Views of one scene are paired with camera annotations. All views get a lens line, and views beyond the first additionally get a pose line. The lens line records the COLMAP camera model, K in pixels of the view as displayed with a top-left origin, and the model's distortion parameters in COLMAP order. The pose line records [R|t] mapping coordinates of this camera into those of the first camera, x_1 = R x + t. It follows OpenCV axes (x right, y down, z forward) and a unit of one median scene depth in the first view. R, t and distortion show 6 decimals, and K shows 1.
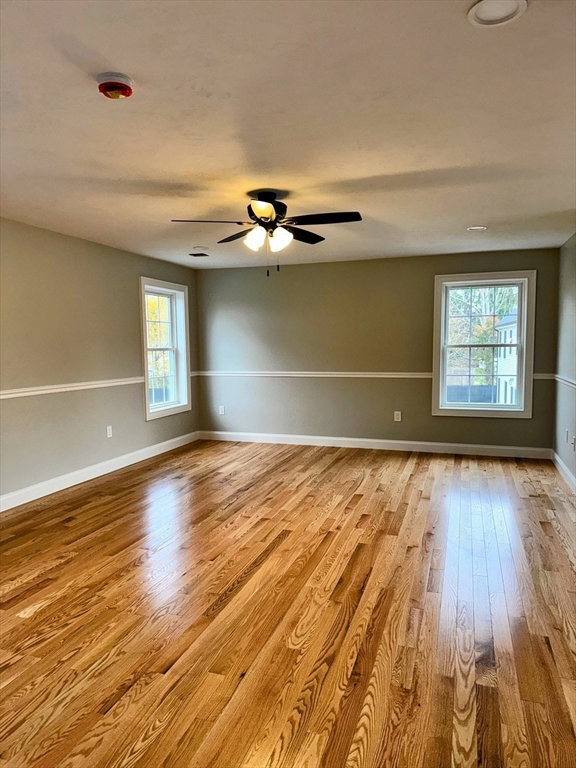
lens RADIAL K [[539.7, 0, 288.0], [0, 539.7, 384.0], [0, 0, 1]] dist [0.102094, -0.146070]
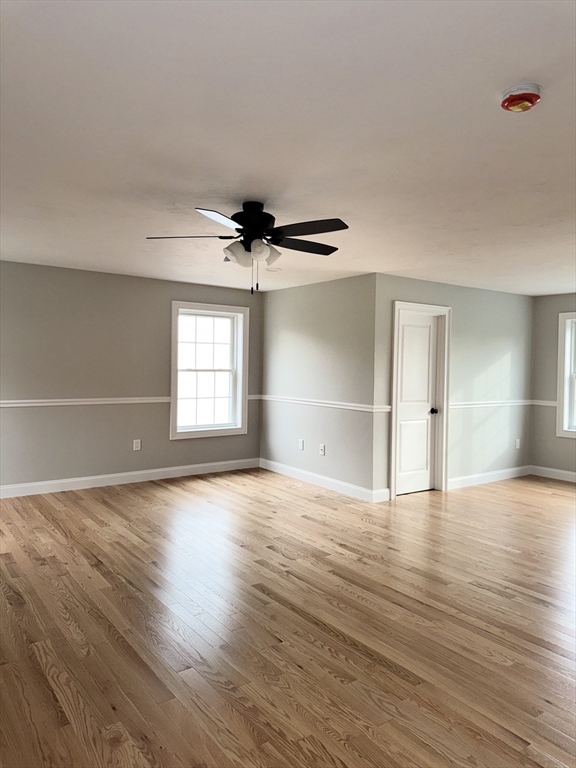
lens RADIAL K [[539.7, 0, 288.0], [0, 539.7, 384.0], [0, 0, 1]] dist [0.102094, -0.146070]
pose [[0.569617, -0.004706, 0.821897, -0.670346], [0.035782, 0.999178, -0.019078, -0.025964], [-0.821131, 0.040276, 0.569317, 0.456334]]
